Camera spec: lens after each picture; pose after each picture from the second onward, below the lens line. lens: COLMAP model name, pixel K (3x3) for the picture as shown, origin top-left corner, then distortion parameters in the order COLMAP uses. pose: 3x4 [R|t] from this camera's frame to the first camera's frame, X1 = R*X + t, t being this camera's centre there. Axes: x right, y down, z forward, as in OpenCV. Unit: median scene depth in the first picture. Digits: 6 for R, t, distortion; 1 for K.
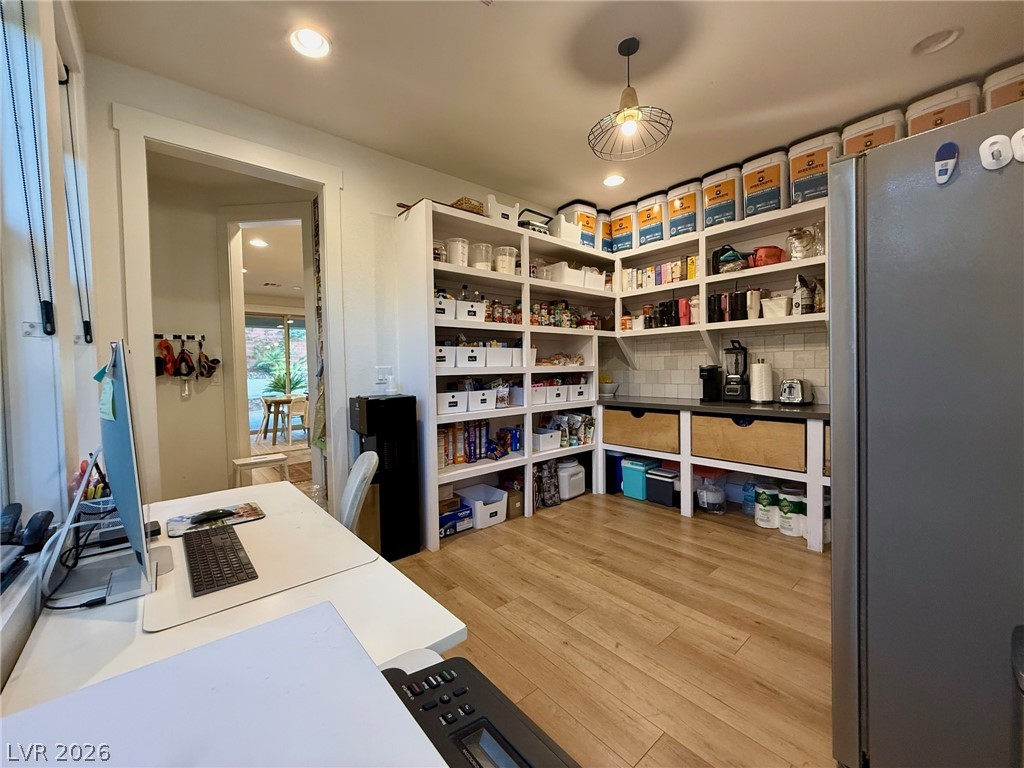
lens RADIAL K [[408.3, 0, 510.6], [0, 408.3, 380.5], [0, 0, 1]] dist [0.001445, 0.000357]
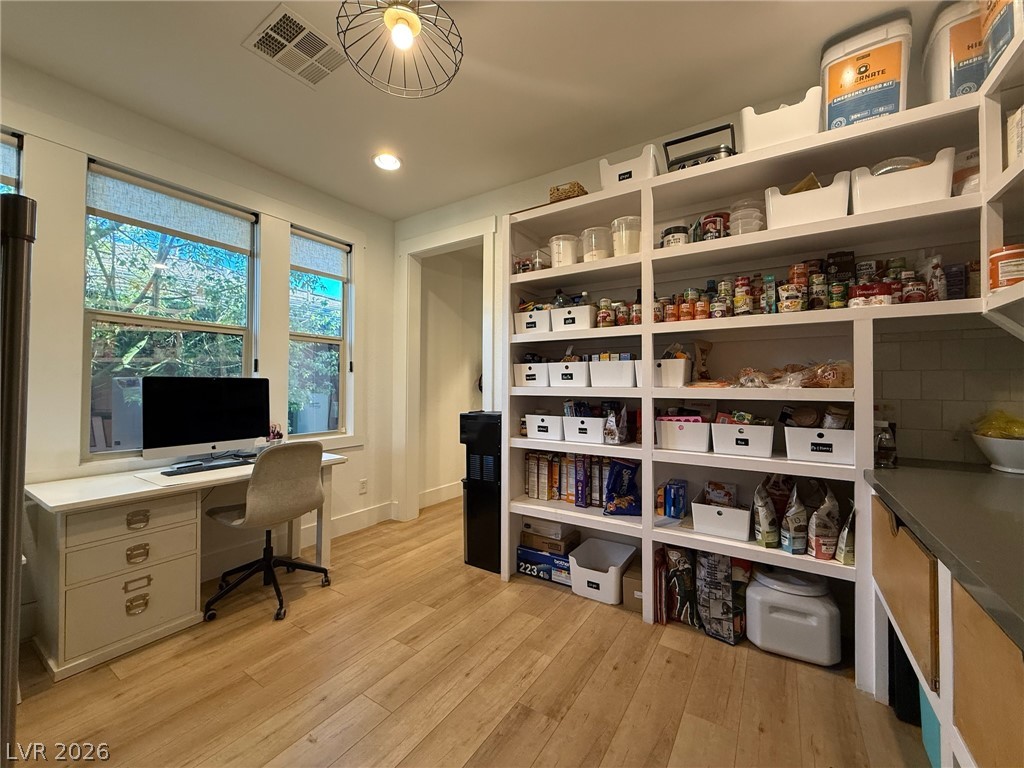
lens RADIAL K [[408.3, 0, 510.6], [0, 408.3, 380.5], [0, 0, 1]] dist [0.001445, 0.000357]
pose [[0.285122, 0.007037, -0.958465, 0.638695], [-0.036354, 0.999333, -0.003478, -0.037887], [0.957802, 0.035836, 0.285188, 0.642263]]
